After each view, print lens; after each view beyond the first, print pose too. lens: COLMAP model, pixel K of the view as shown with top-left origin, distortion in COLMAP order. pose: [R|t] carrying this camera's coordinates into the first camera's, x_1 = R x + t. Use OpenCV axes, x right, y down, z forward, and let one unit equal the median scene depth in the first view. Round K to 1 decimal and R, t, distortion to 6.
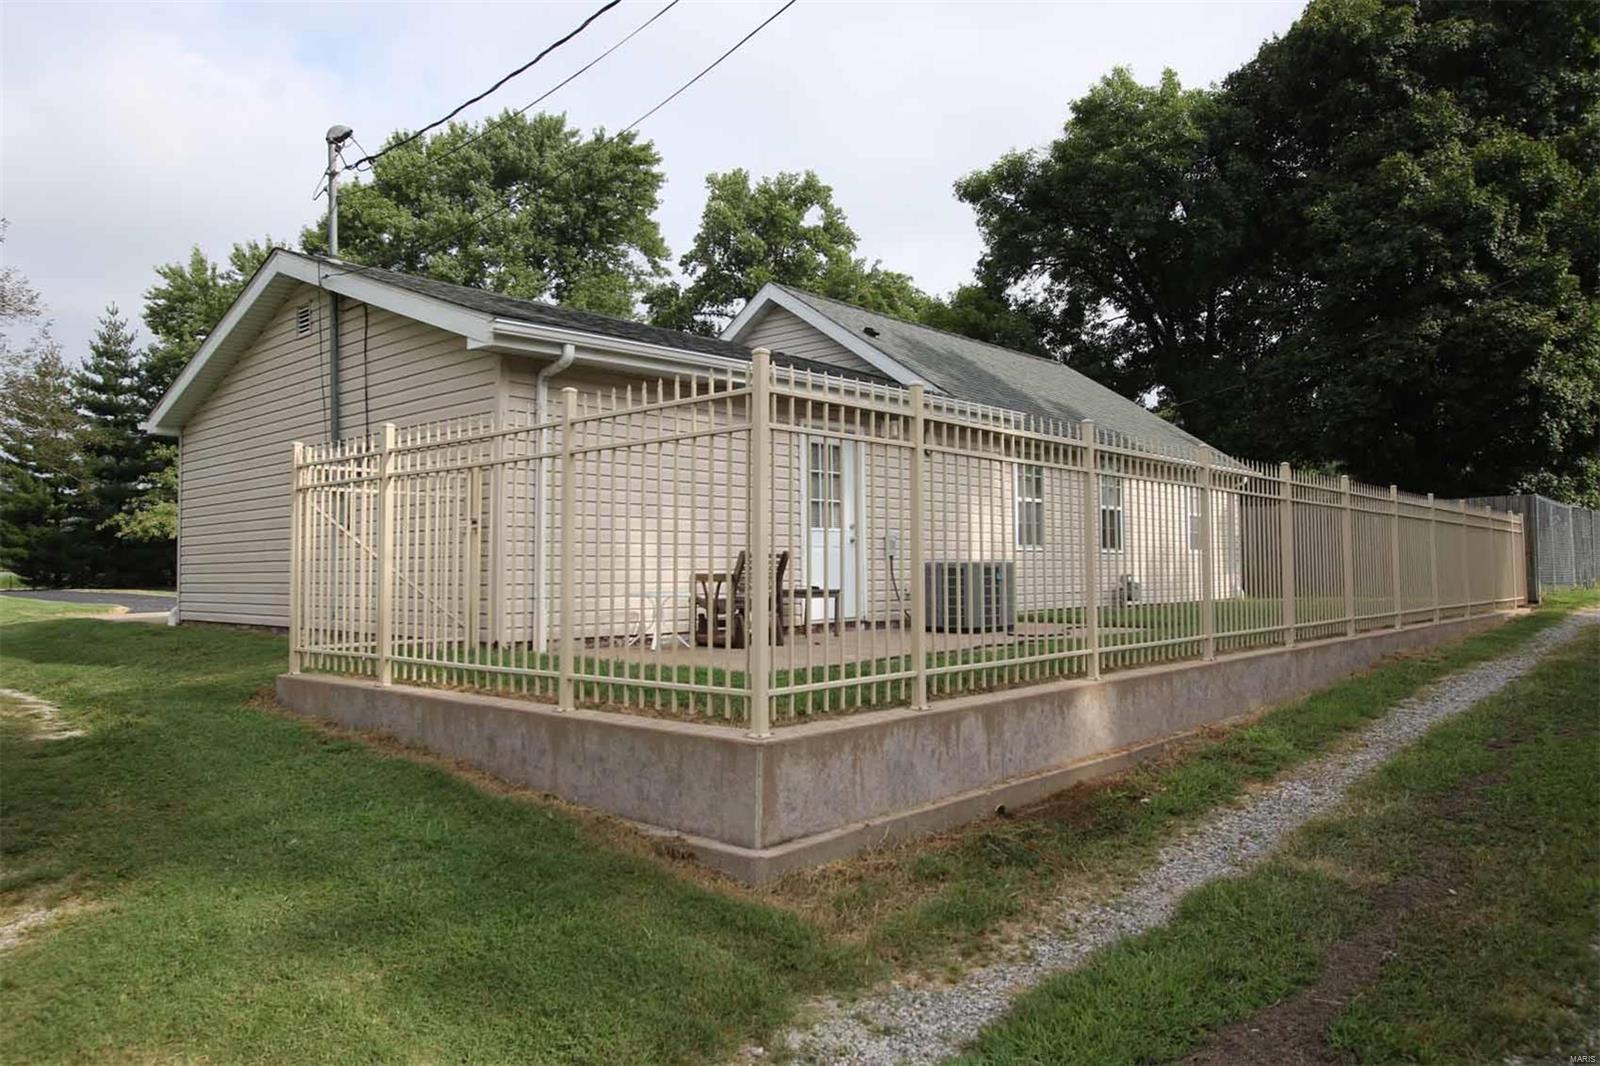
lens RADIAL K [[1061.1, 0, 800.0], [0, 1061.1, 533.0], [0, 0, 1]] dist [0.049253, -0.000583]
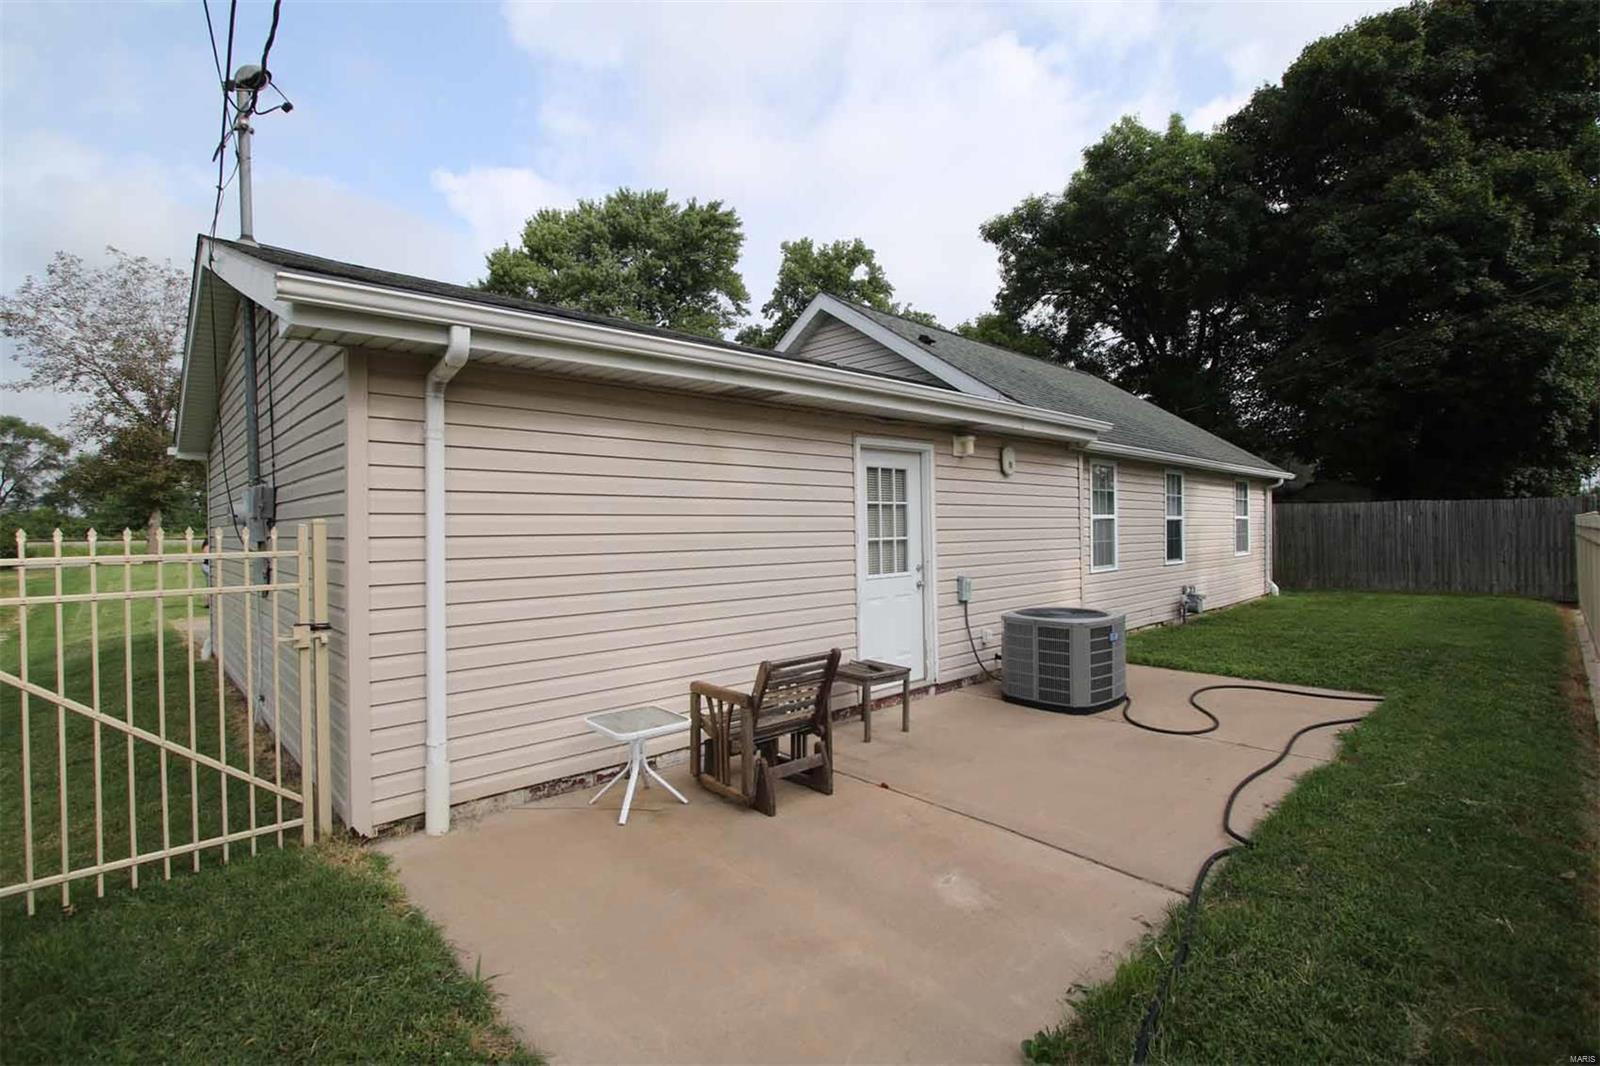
lens RADIAL K [[750.8, 0, 800.0], [0, 750.8, 533.0], [0, 0, 1]] dist [0.015354, 0.000372]
pose [[0.997580, -0.006582, -0.069220, -0.000560], [0.009156, 0.999276, 0.036934, -0.014178], [0.068927, -0.037478, 0.996917, 0.109136]]
